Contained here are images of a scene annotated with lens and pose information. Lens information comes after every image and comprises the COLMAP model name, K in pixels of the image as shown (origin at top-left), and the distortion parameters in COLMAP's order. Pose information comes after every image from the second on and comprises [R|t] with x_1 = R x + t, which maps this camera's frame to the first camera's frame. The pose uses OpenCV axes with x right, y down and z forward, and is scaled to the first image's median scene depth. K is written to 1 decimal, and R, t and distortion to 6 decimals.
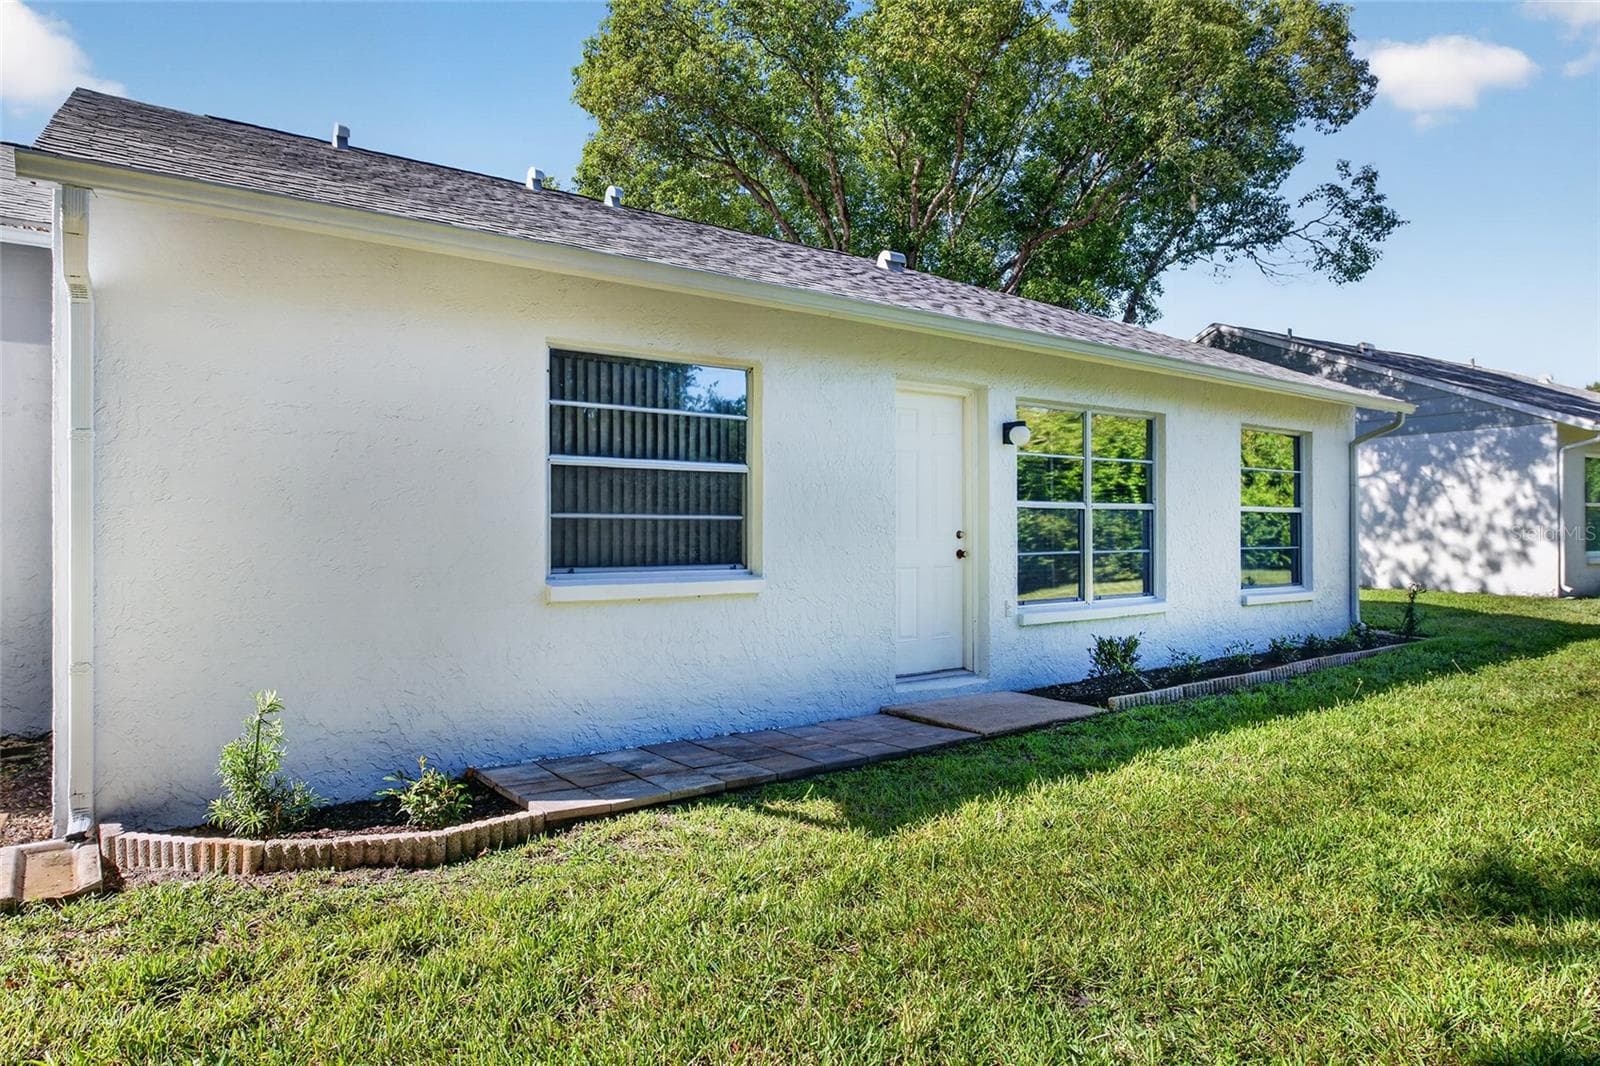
lens RADIAL K [[1047.1, 0, 760.0], [0, 1047.1, 514.9], [0, 0, 1]] dist [-0.004150, -0.002647]
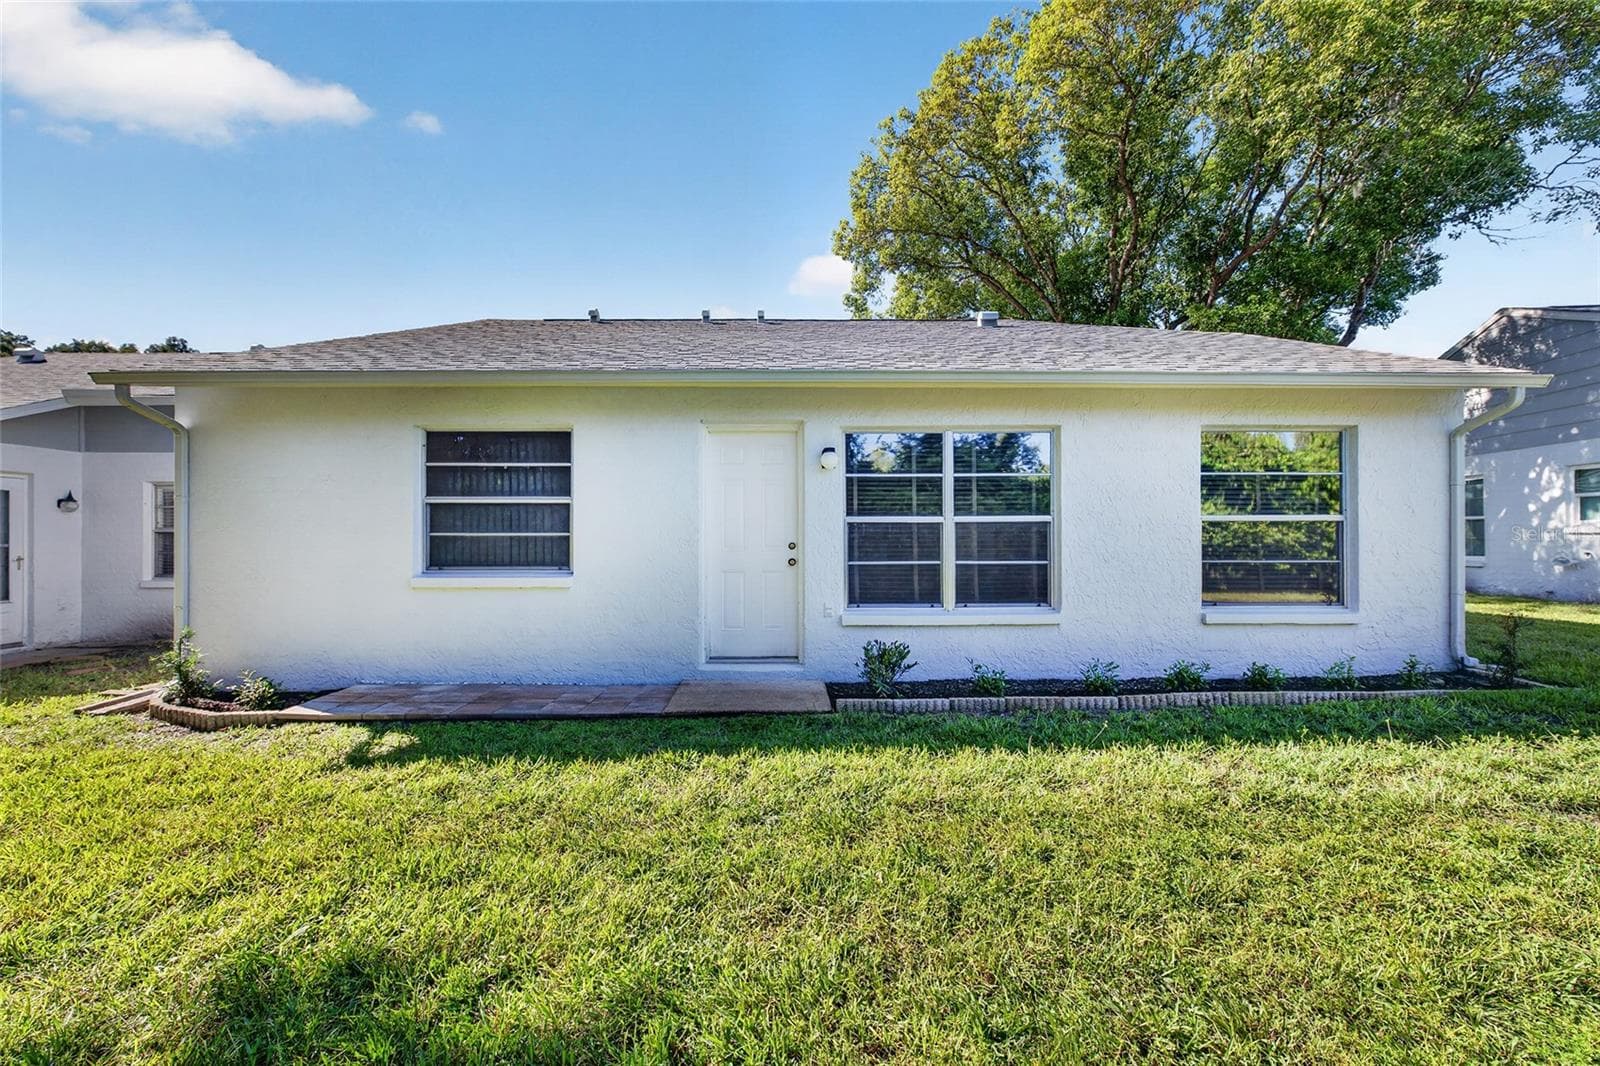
lens RADIAL K [[646.1, 0, 791.2], [0, 646.1, 531.5], [0, 0, 1]] dist [-0.003604, -0.000519]
pose [[0.792625, -0.005150, -0.609688, 0.568846], [0.011277, 0.999917, 0.006215, -0.001894], [0.609606, -0.011802, 0.792617, 0.362455]]
